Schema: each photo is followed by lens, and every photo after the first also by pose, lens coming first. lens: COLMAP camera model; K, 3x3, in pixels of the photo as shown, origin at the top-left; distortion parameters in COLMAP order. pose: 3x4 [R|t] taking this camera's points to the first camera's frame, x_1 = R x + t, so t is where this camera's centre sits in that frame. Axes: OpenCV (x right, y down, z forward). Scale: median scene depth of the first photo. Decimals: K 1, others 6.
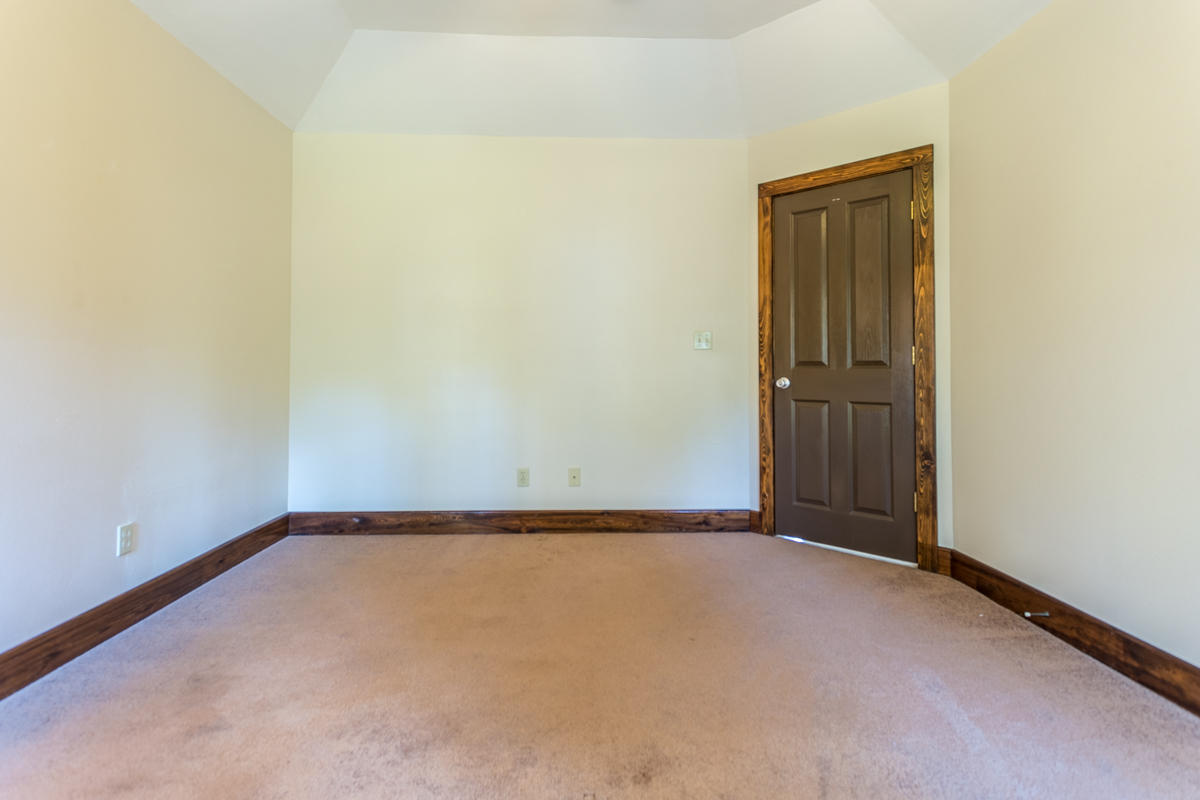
lens RADIAL K [[552.3, 0, 604.0], [0, 552.3, 353.9], [0, 0, 1]] dist [0.000269, 0.000111]
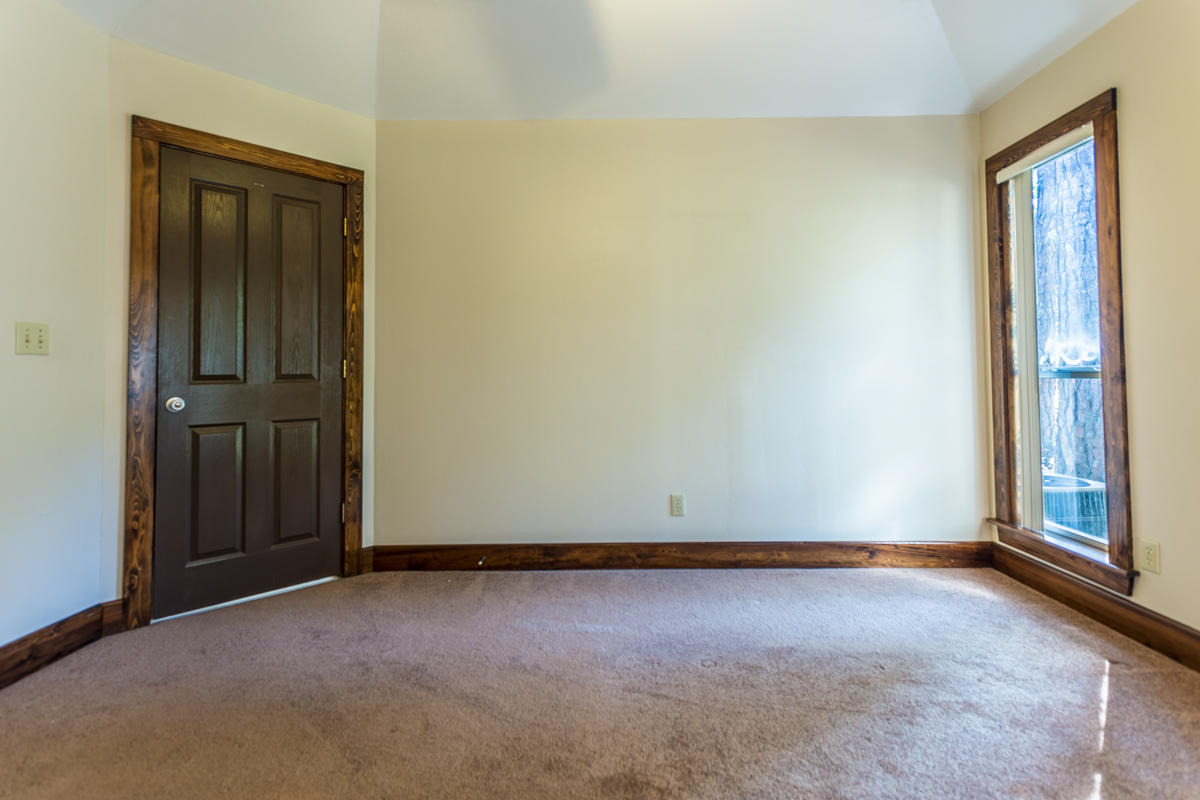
lens RADIAL K [[588.4, 0, 560.3], [0, 588.4, 352.6], [0, 0, 1]] dist [0.000249, -0.000549]
pose [[0.082744, 0.032222, 0.996050, -0.468875], [-0.016162, 0.999389, -0.030987, 0.000308], [-0.996440, -0.013534, 0.083214, 0.490775]]
